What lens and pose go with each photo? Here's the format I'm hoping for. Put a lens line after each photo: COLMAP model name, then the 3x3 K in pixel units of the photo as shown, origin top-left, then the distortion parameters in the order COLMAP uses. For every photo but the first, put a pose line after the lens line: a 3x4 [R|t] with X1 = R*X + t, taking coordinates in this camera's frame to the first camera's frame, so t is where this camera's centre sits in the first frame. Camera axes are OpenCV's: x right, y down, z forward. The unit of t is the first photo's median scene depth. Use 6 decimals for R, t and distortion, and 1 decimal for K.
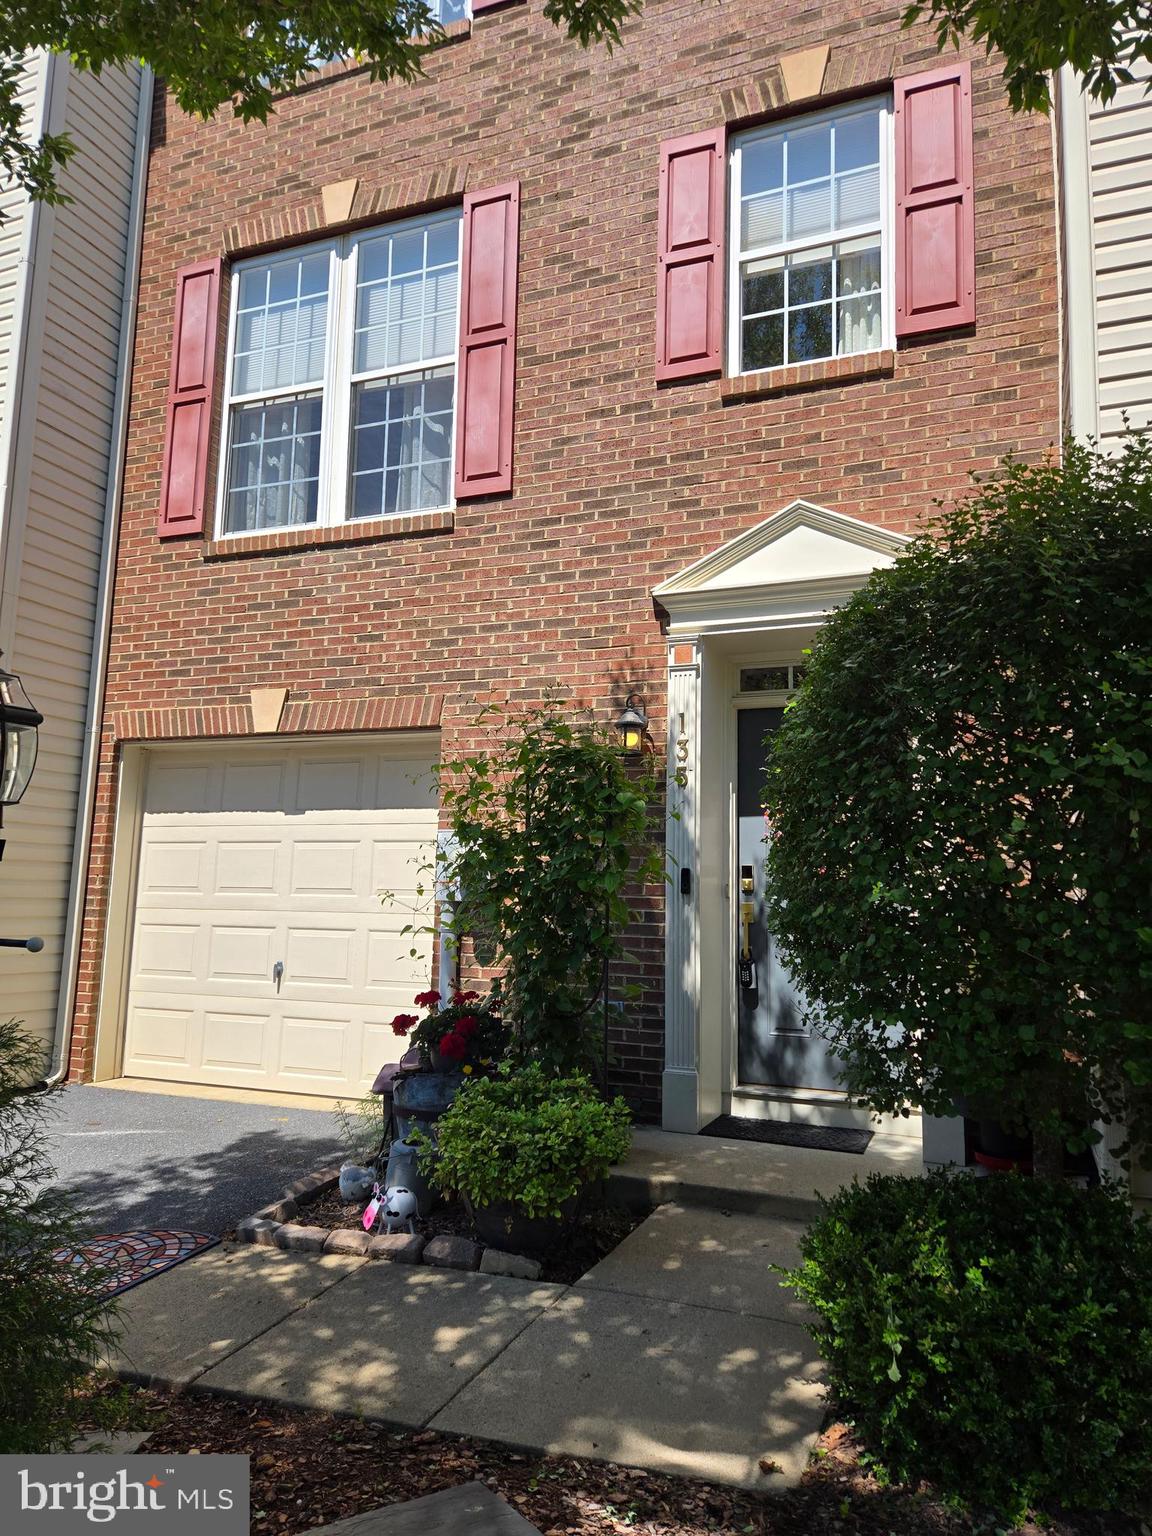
lens RADIAL K [[1005.8, 0, 592.1], [0, 1005.8, 771.6], [0, 0, 1]] dist [0.071235, -0.041930]
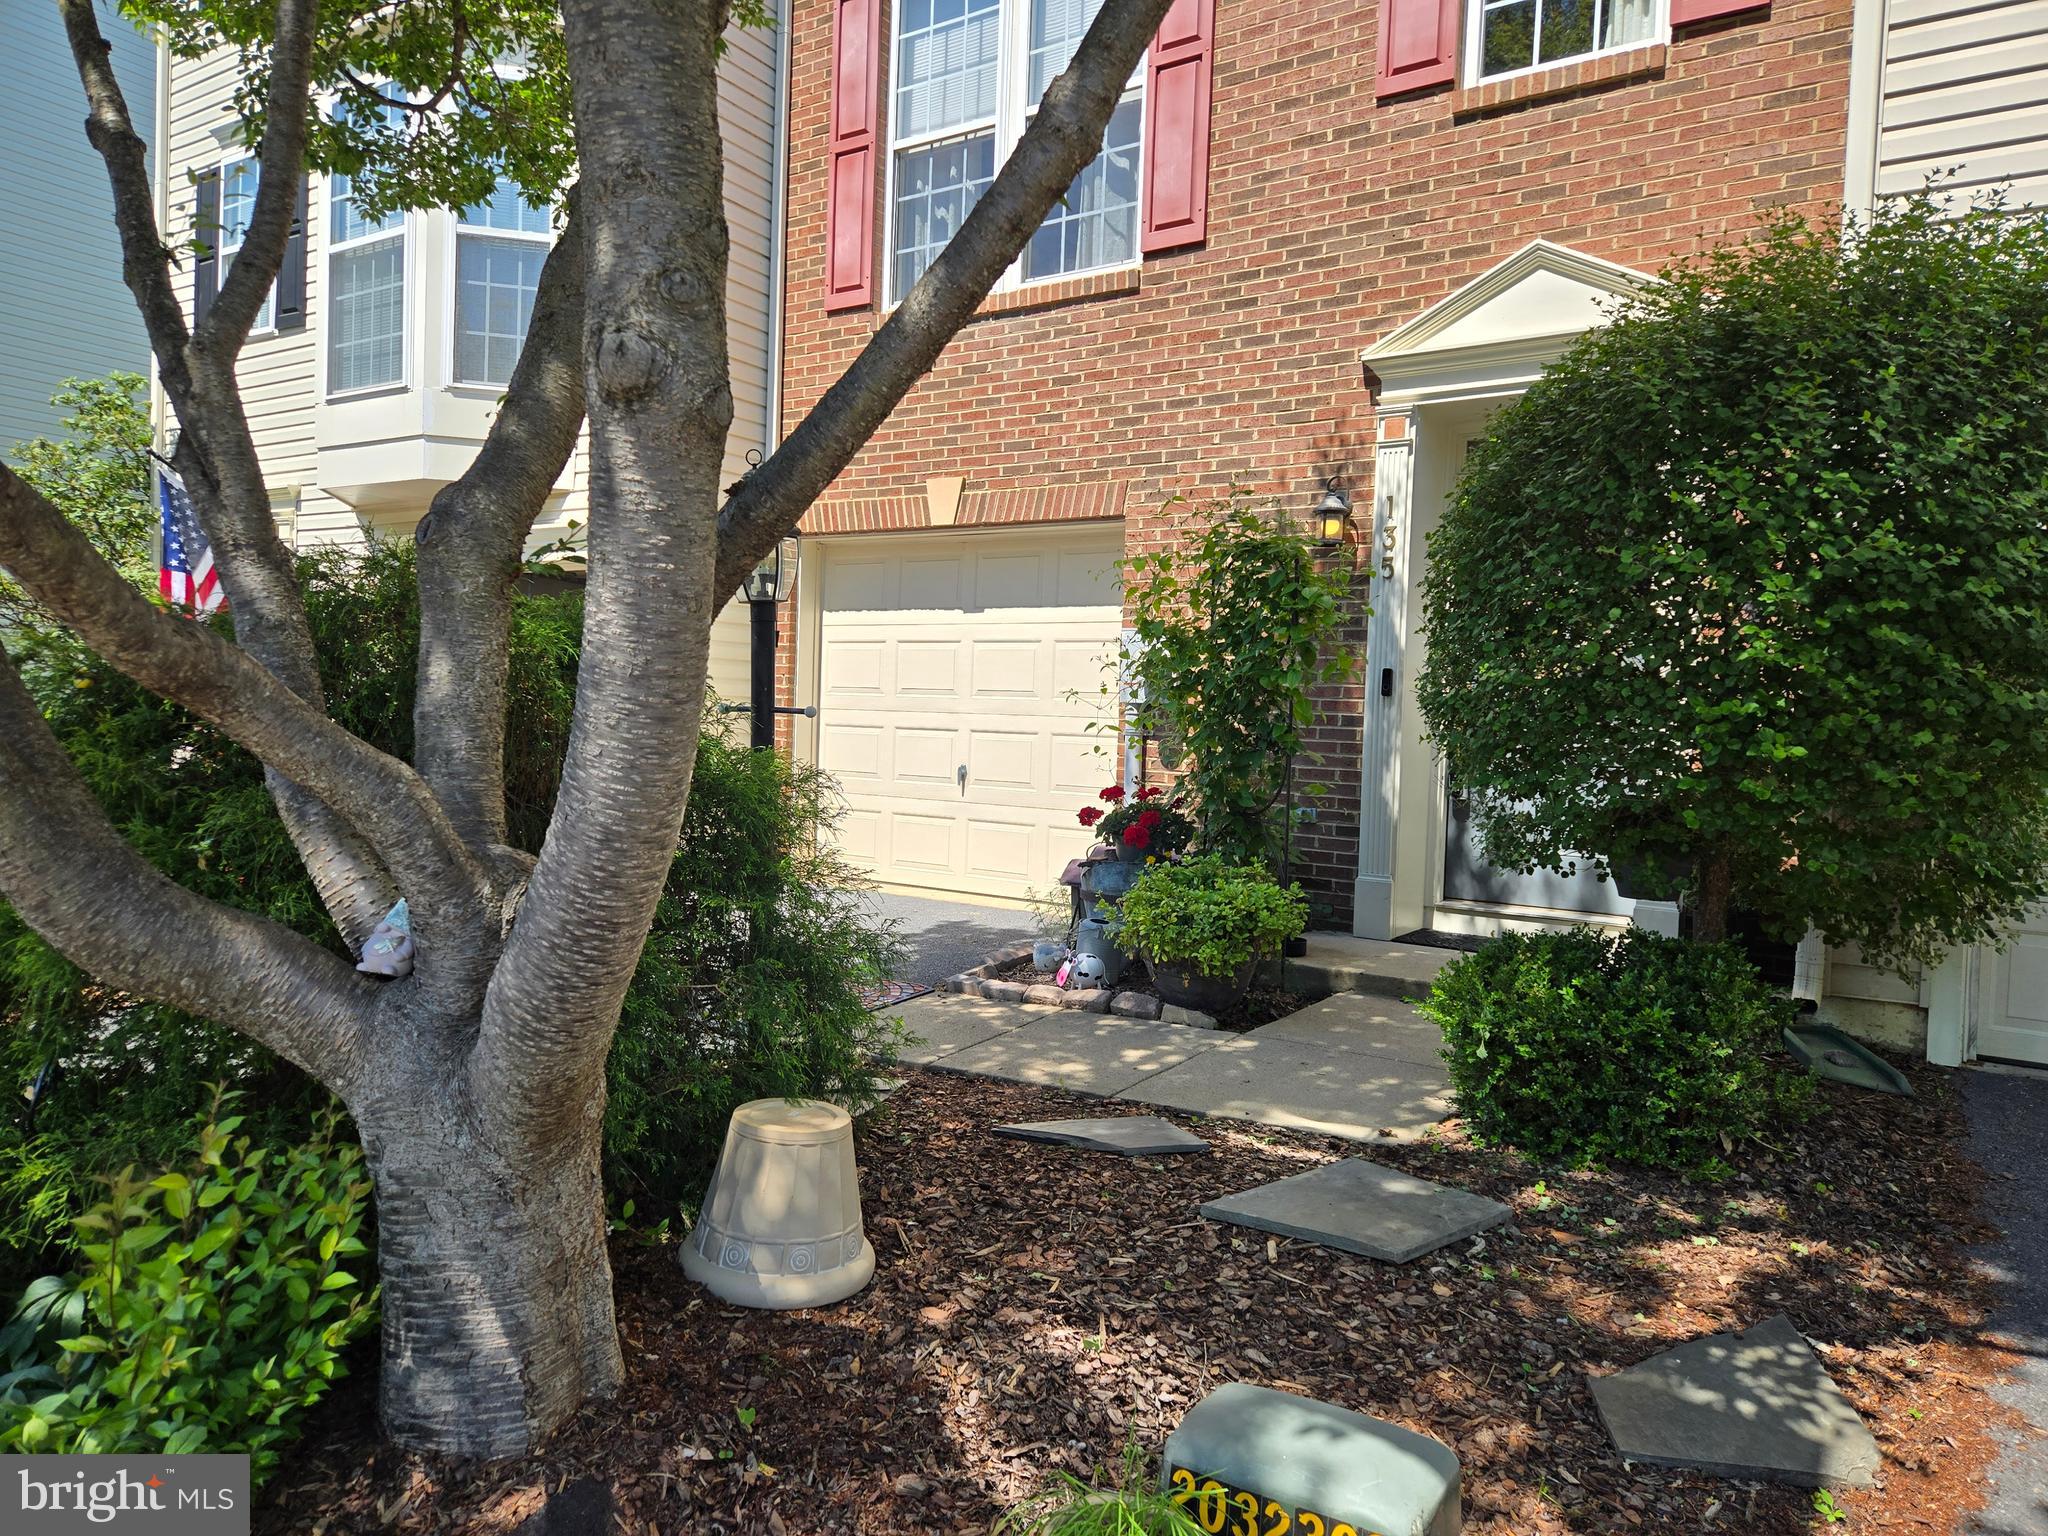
lens RADIAL K [[1341.1, 0, 1038.7], [0, 1341.1, 760.6], [0, 0, 1]] dist [0.071235, -0.041930]
pose [[0.976611, 0.019360, -0.214139, 0.044380], [0.013165, 0.988685, 0.149426, -0.008739], [0.214609, -0.148750, 0.965306, -0.260235]]
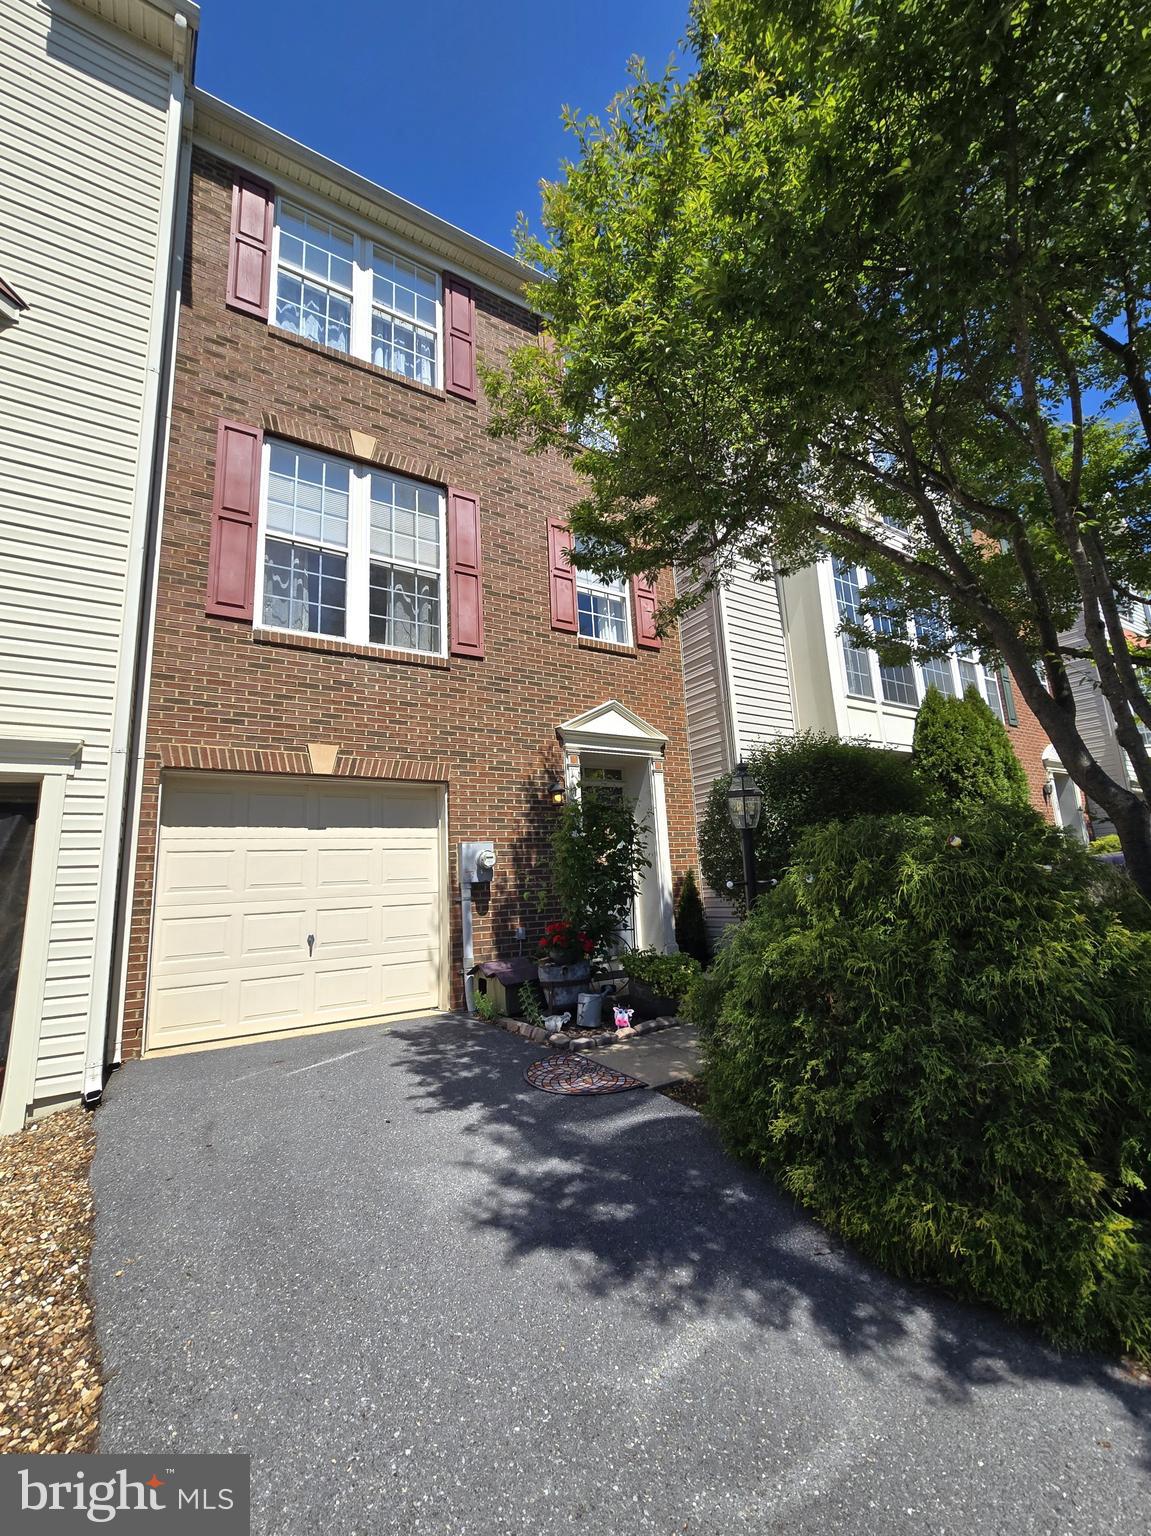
lens RADIAL K [[644.4, 0, 568.1], [0, 644.4, 762.4], [0, 0, 1]] dist [0.003260, -0.000728]
pose [[0.595407, 0.099522, 0.797237, -0.988934], [-0.045384, 0.994880, -0.090300, 0.014395], [-0.802142, 0.017584, 0.596875, 0.189131]]
